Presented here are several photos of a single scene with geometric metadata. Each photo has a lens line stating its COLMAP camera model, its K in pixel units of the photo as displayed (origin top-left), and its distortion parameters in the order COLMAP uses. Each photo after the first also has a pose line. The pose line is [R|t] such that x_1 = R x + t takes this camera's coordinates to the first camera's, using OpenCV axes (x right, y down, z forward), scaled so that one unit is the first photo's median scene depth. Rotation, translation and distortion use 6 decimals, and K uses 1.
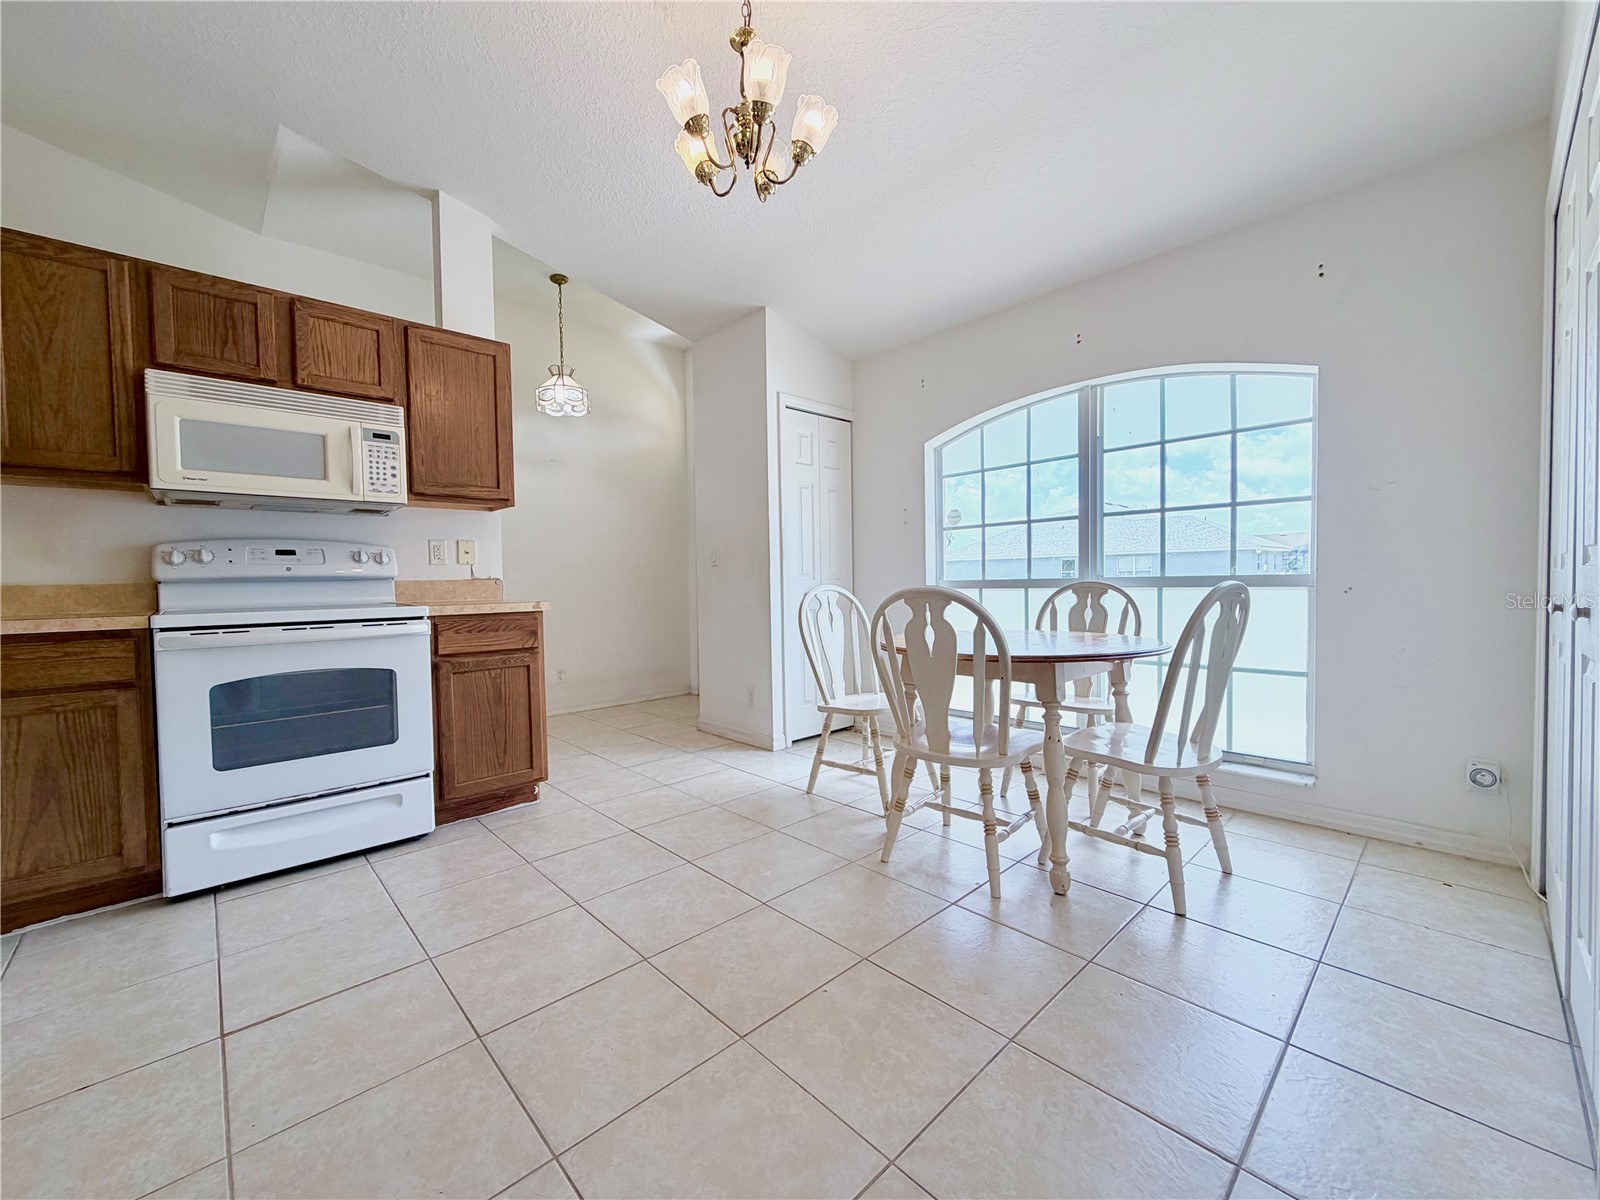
lens RADIAL K [[637.1, 0, 796.1], [0, 637.1, 599.7], [0, 0, 1]] dist [0.000743, -0.000042]
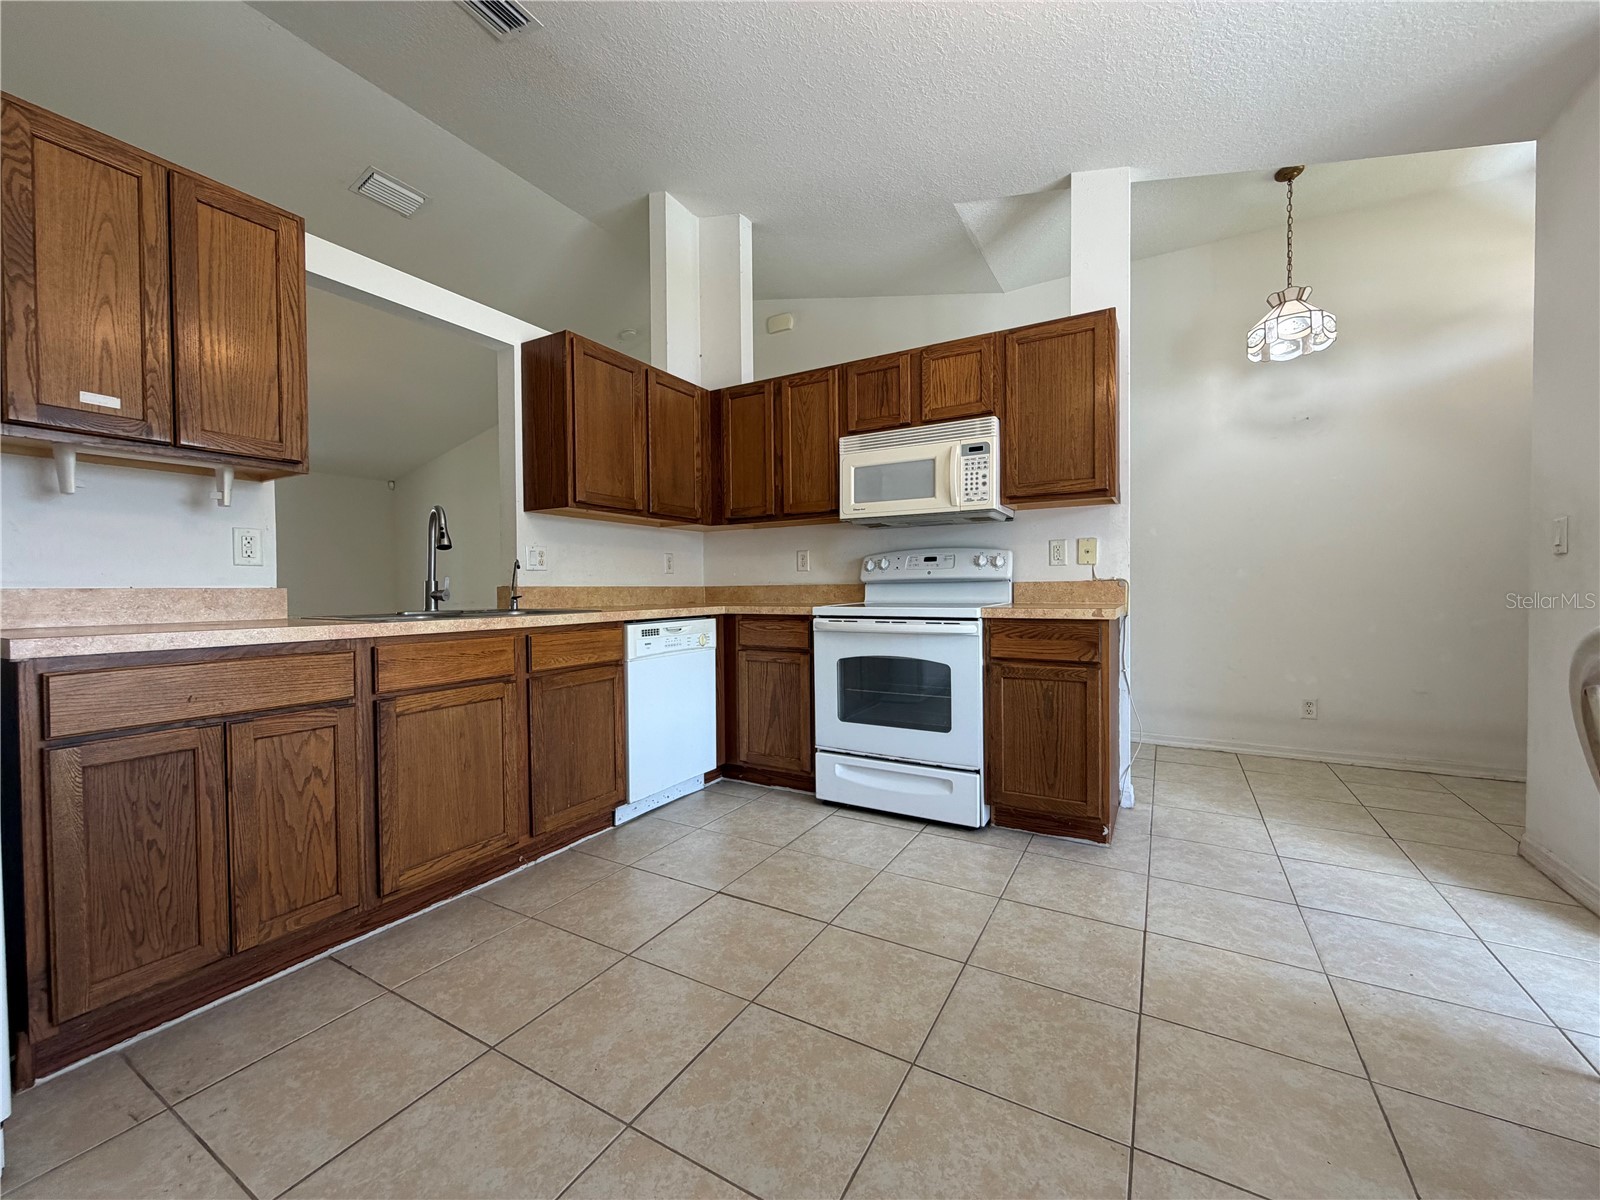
lens RADIAL K [[637.1, 0, 798.2], [0, 637.1, 599.4], [0, 0, 1]] dist [0.000743, -0.000042]
pose [[0.289780, 0.033138, -0.956519, 0.317982], [-0.024719, 0.999326, 0.027132, -0.024628], [0.956774, 0.015782, 0.290404, 0.421519]]
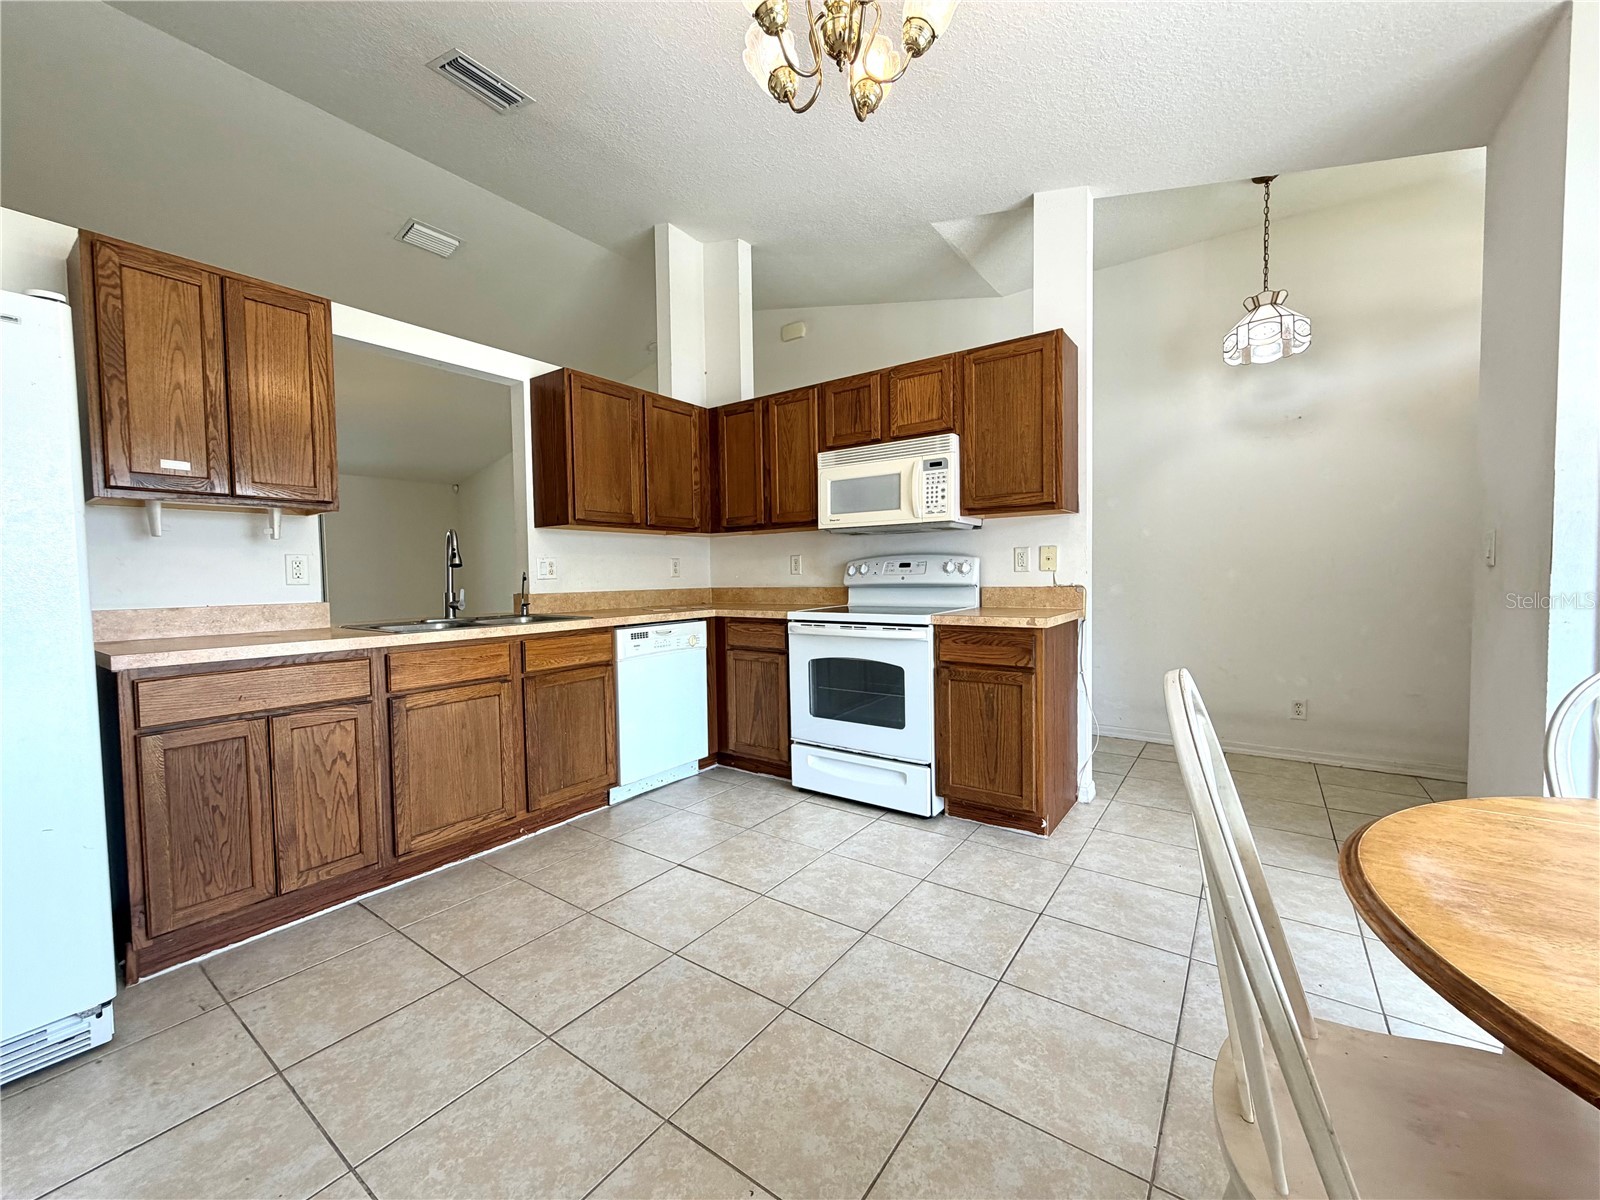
lens RADIAL K [[637.1, 0, 798.1], [0, 637.1, 599.4], [0, 0, 1]] dist [0.000743, -0.000042]
pose [[0.192641, 0.054417, -0.979759, 0.462875], [-0.017283, 0.998494, 0.052059, -0.071631], [0.981117, 0.006904, 0.193292, 0.560673]]
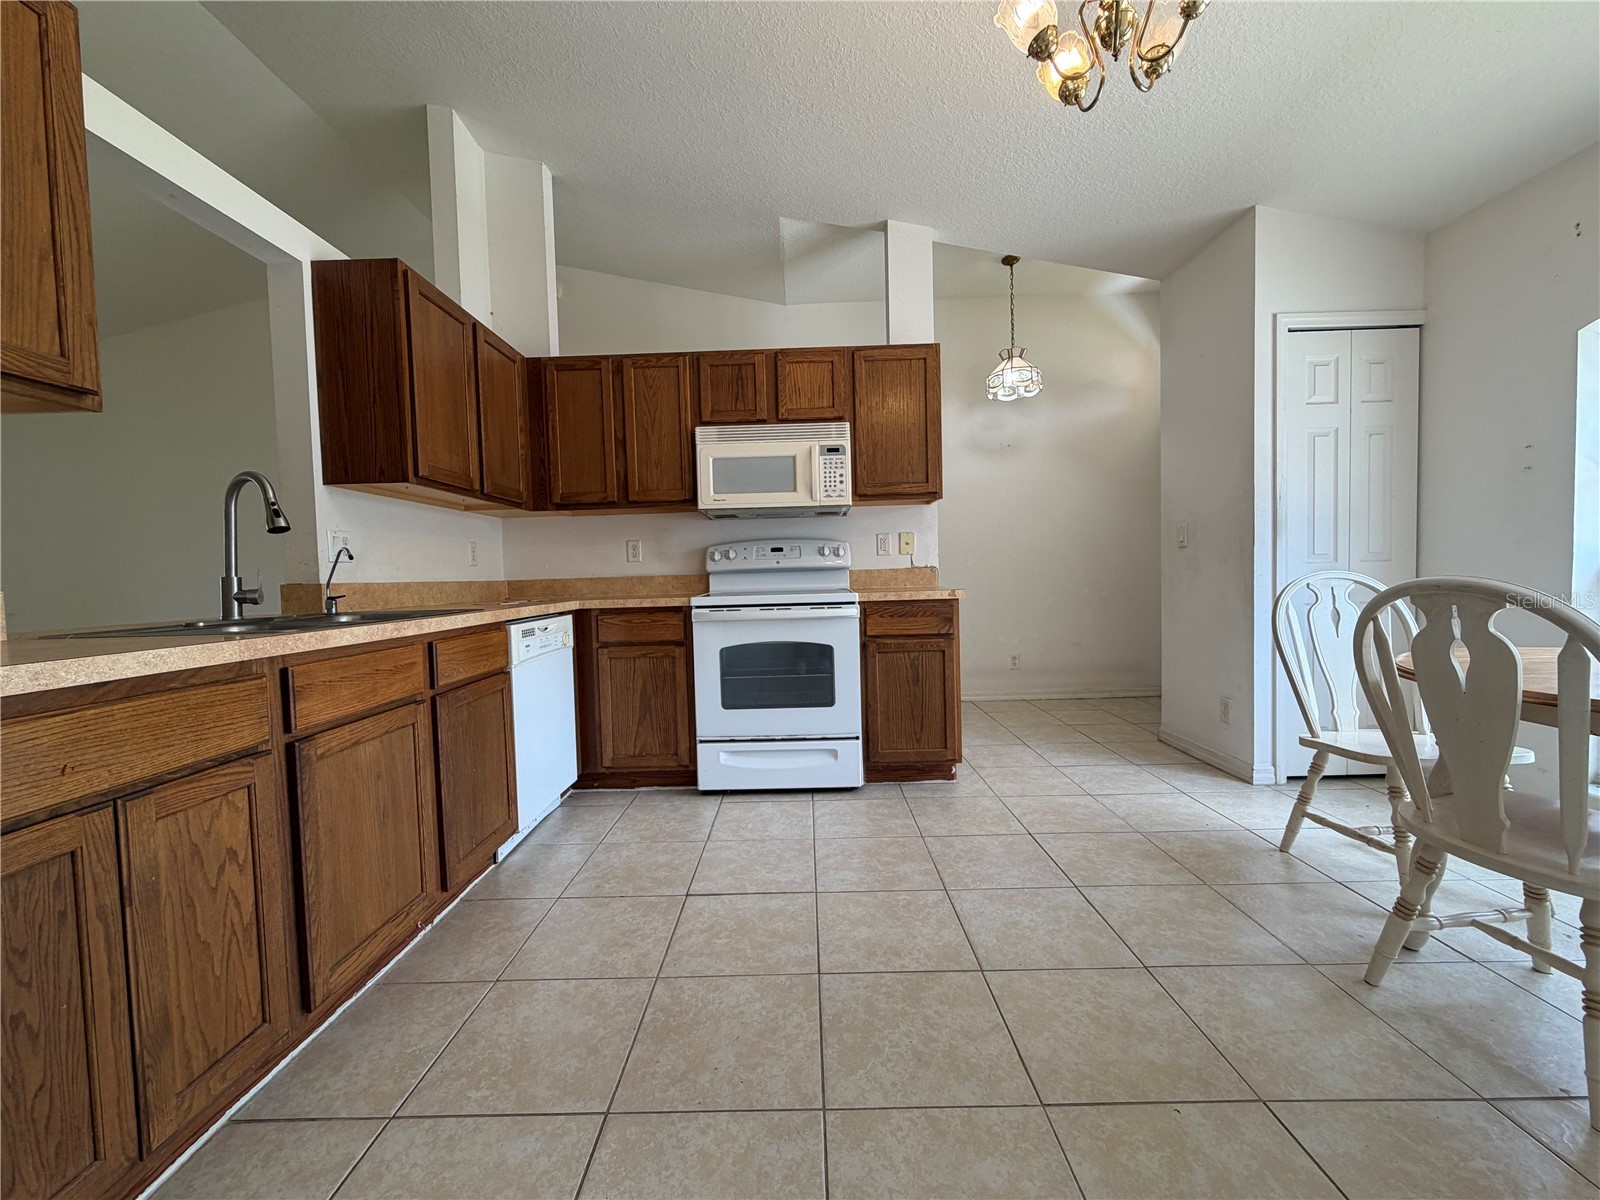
lens RADIAL K [[637.1, 0, 797.6], [0, 637.1, 599.4], [0, 0, 1]] dist [0.000743, -0.000042]
pose [[0.721705, 0.025228, -0.691741, 0.143508], [-0.005454, 0.999512, 0.030763, -0.012911], [0.692180, -0.018429, 0.721490, 0.088741]]
